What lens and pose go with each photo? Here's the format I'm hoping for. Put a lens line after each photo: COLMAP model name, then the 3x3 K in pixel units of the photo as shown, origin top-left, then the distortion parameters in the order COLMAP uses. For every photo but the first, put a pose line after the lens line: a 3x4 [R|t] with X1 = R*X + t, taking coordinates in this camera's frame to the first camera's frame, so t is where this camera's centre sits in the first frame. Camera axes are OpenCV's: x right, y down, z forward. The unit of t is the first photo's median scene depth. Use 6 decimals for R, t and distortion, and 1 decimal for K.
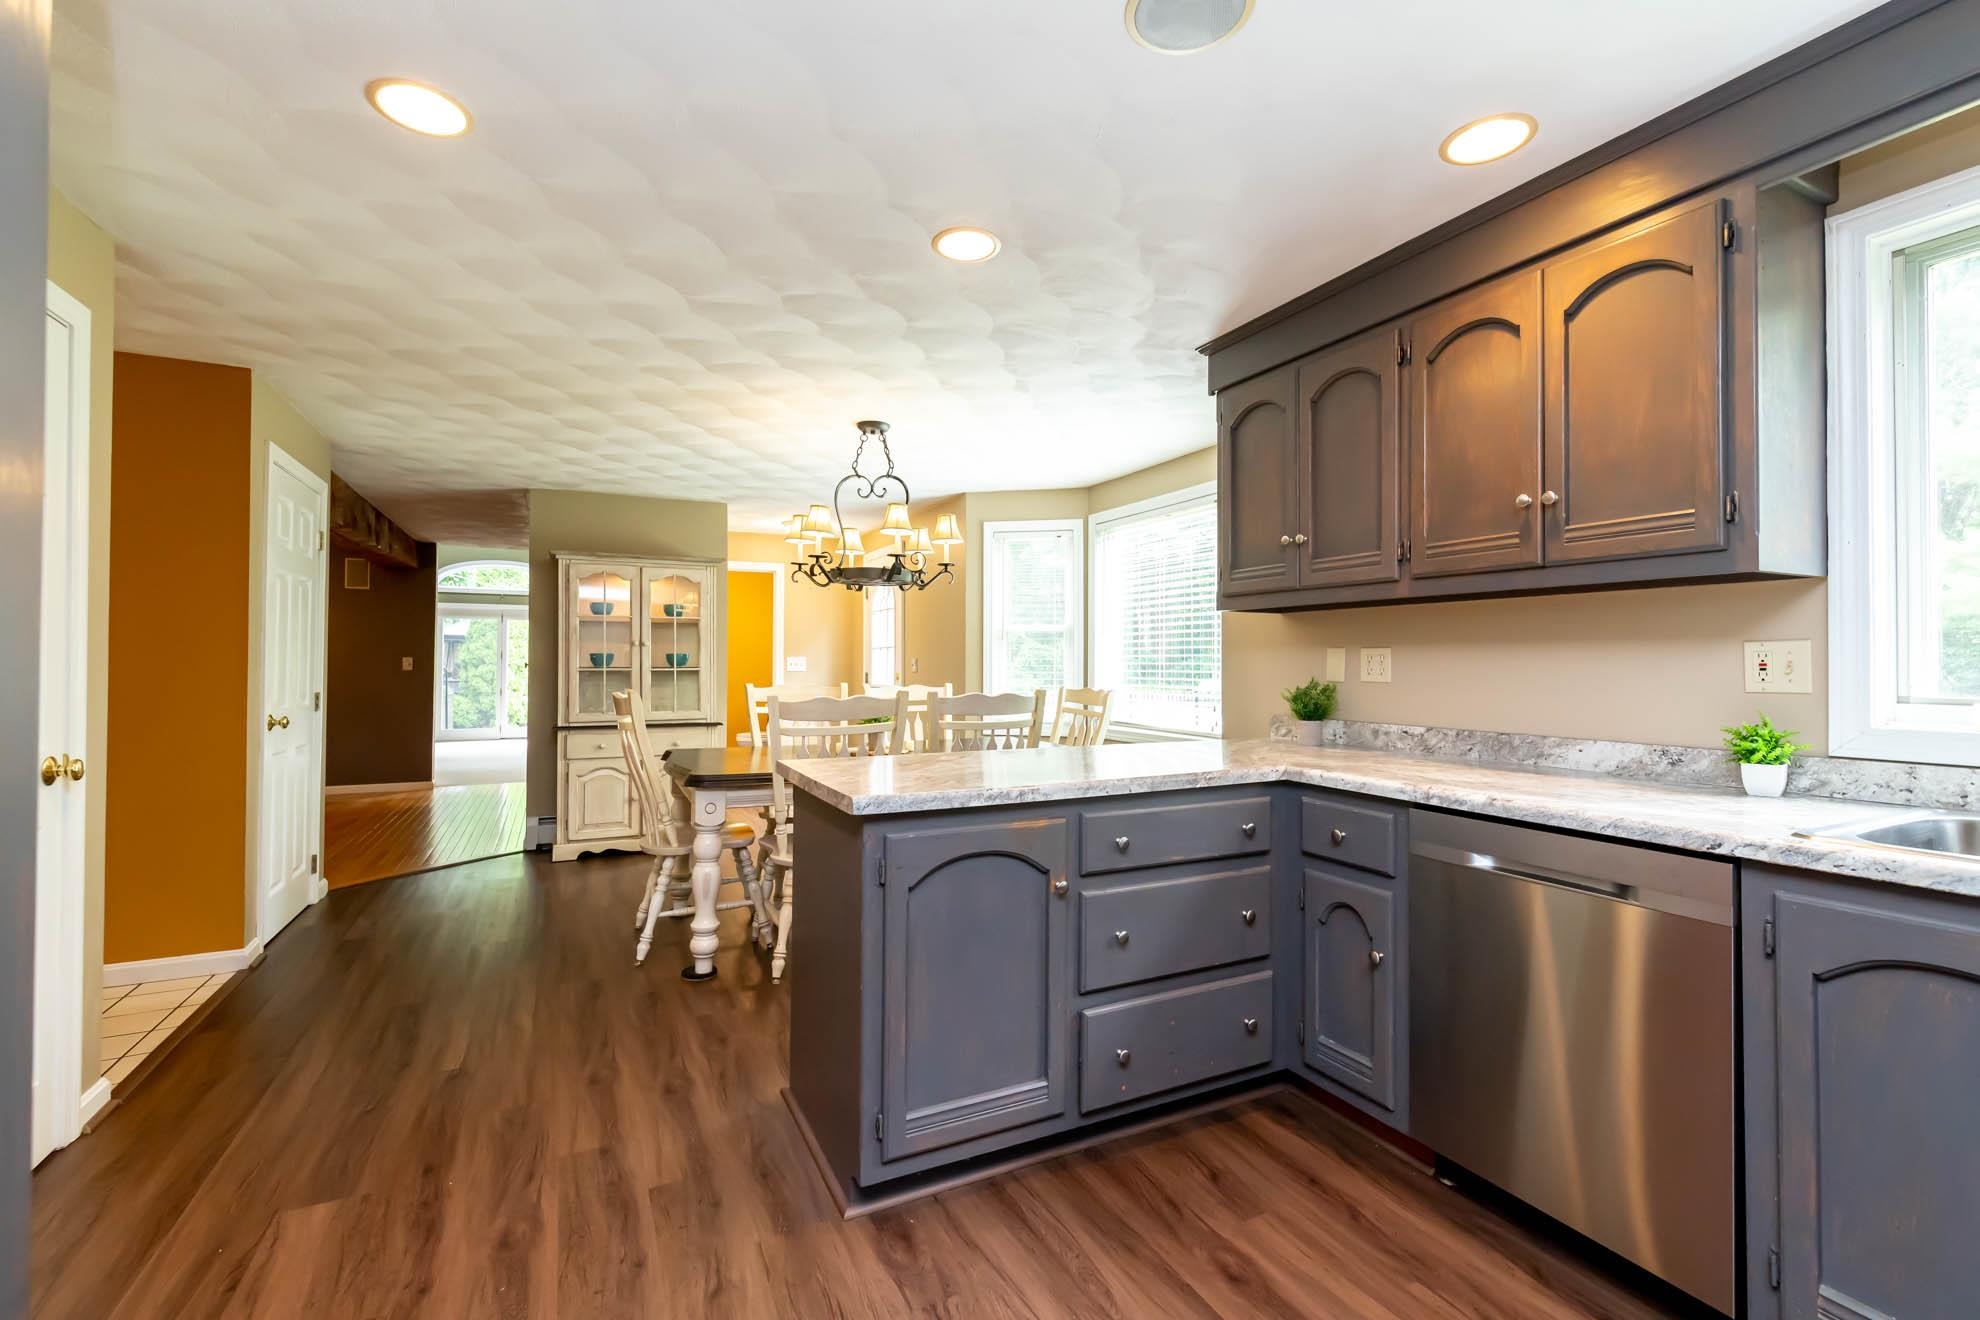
lens RADIAL K [[865.8, 0, 990.0], [0, 865.8, 660.0], [0, 0, 1]] dist [-0.000190, -0.000134]
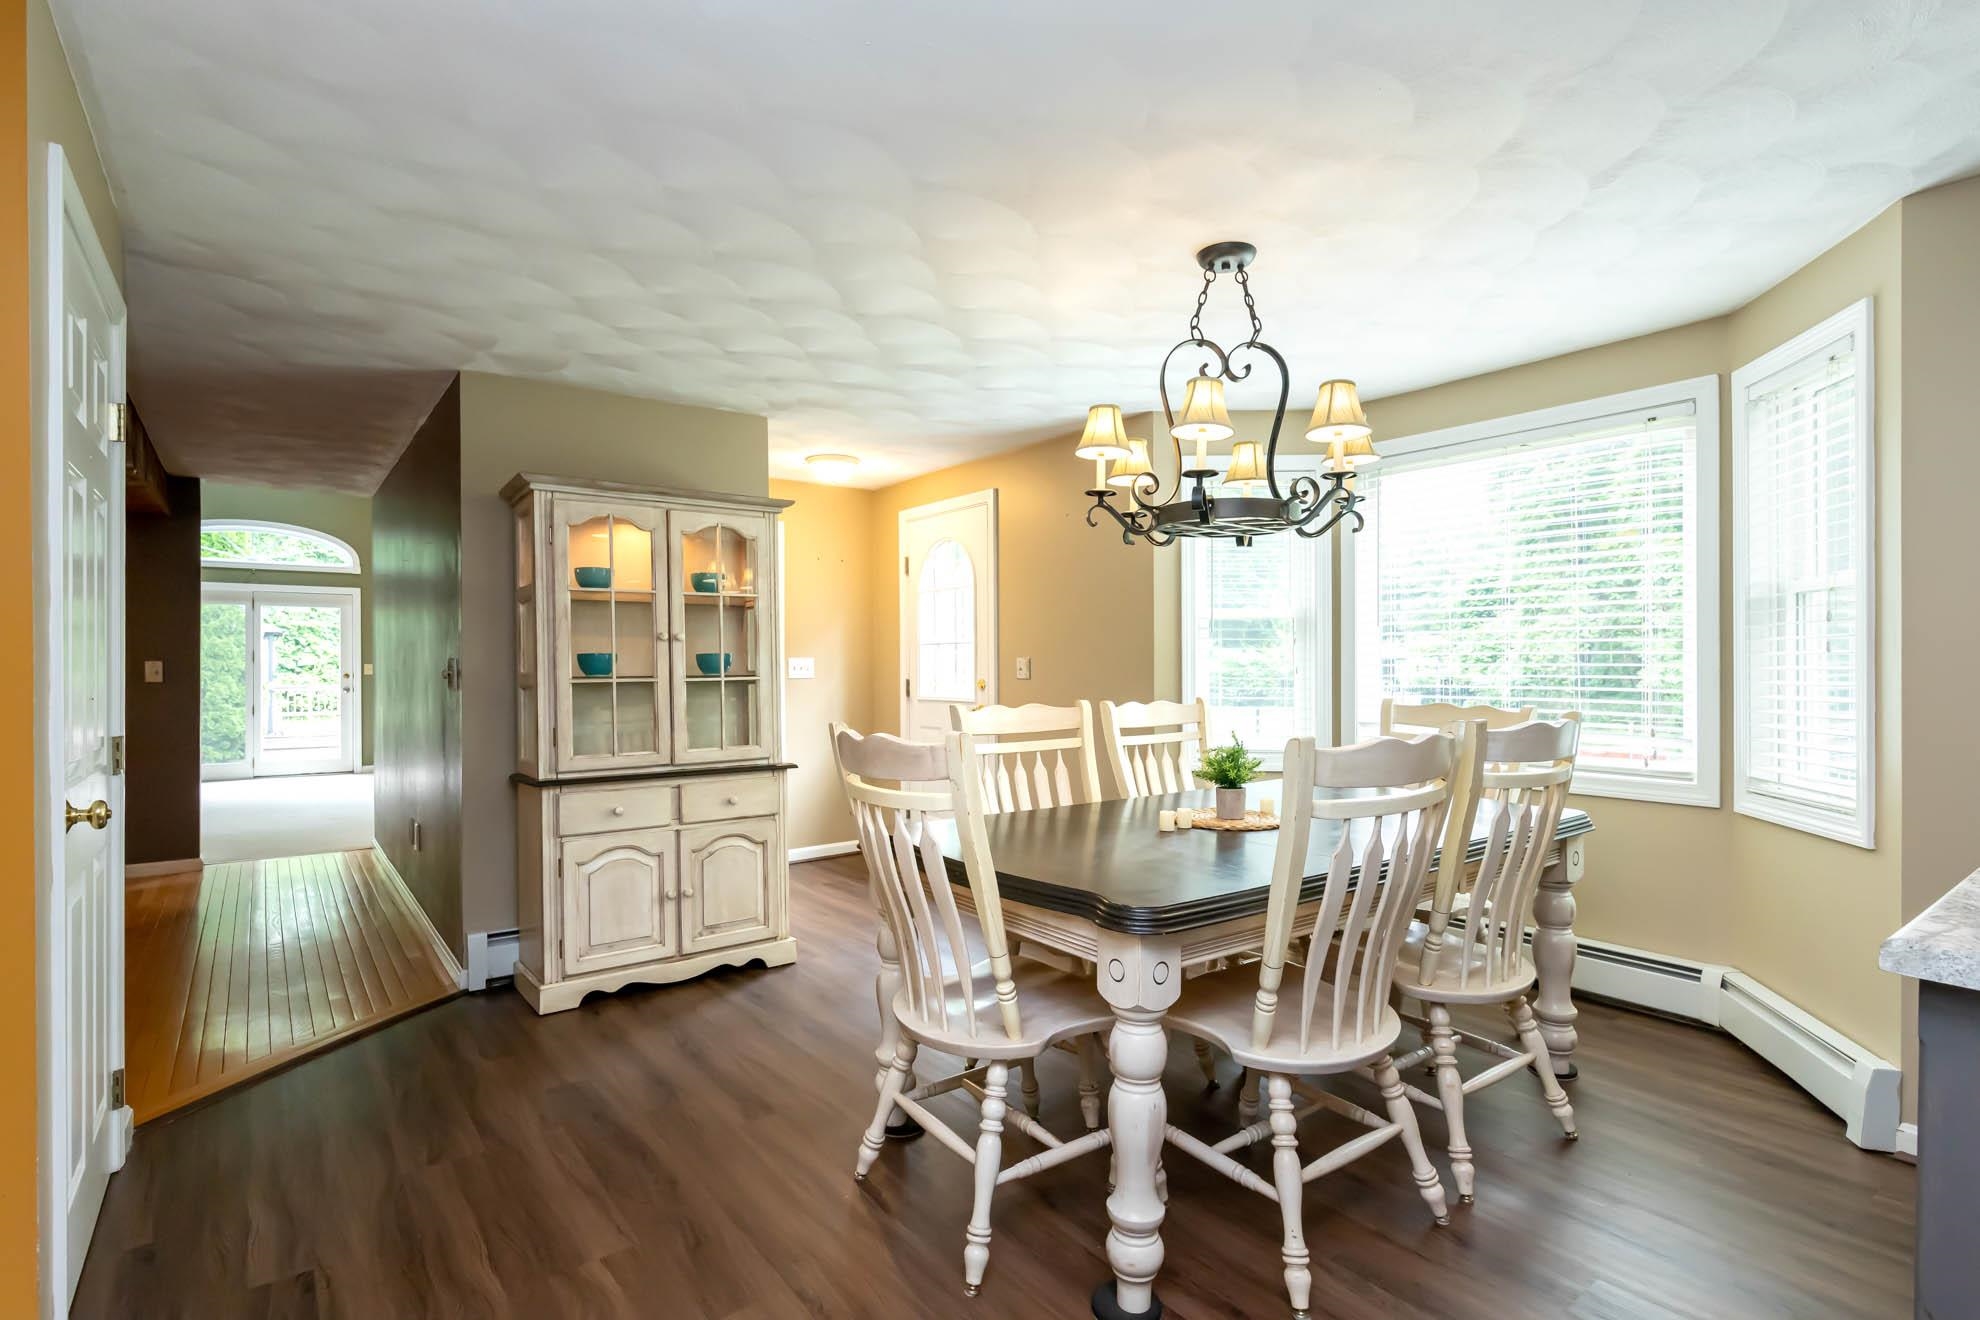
lens RADIAL K [[964.0, 0, 991.7], [0, 964.0, 686.0], [0, 0, 1]] dist [0.000343, 0.000075]
pose [[0.981894, -0.005425, 0.189352, -0.324813], [0.001239, 0.999752, 0.022221, 0.000398], [-0.189426, -0.021584, 0.981658, 0.313434]]
